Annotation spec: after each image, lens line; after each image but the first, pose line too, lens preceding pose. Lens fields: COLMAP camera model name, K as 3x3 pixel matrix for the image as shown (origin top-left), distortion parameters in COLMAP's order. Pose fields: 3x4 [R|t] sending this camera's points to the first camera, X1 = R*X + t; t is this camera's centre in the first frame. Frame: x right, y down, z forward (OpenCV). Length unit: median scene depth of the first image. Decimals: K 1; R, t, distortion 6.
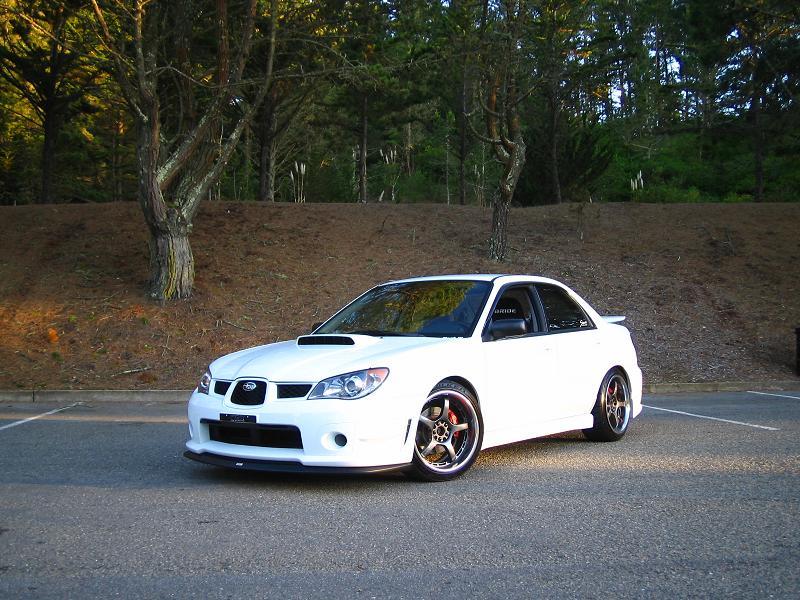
lens RADIAL K [[912.0, 0, 403.3], [0, 912.0, 300.2], [0, 0, 1]] dist [-0.102536, 0.000000]
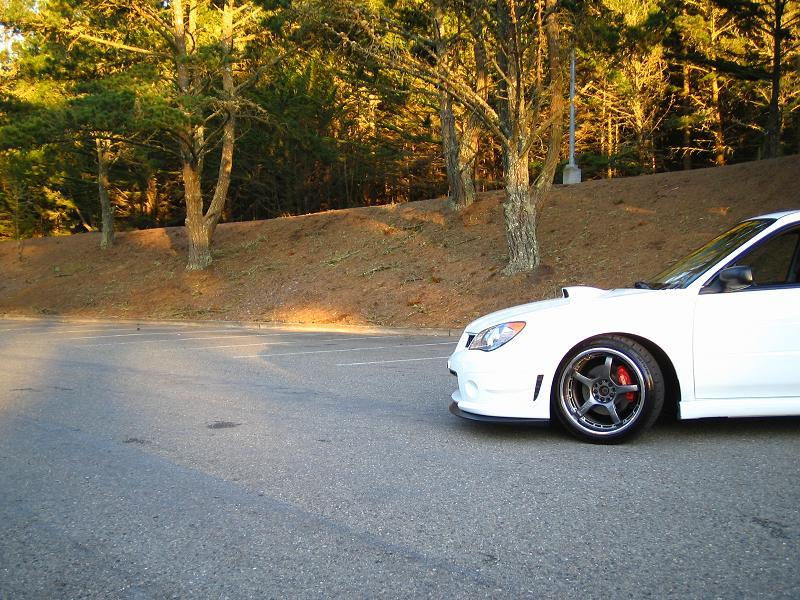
lens RADIAL K [[912.0, 0, 398.3], [0, 912.0, 300.8], [0, 0, 1]] dist [-0.102536, 0.000000]
pose [[0.500373, 0.001781, -0.865808, 0.252011], [0.055087, 0.997906, 0.033888, 0.003166], [0.864056, -0.064651, 0.499227, 0.123301]]
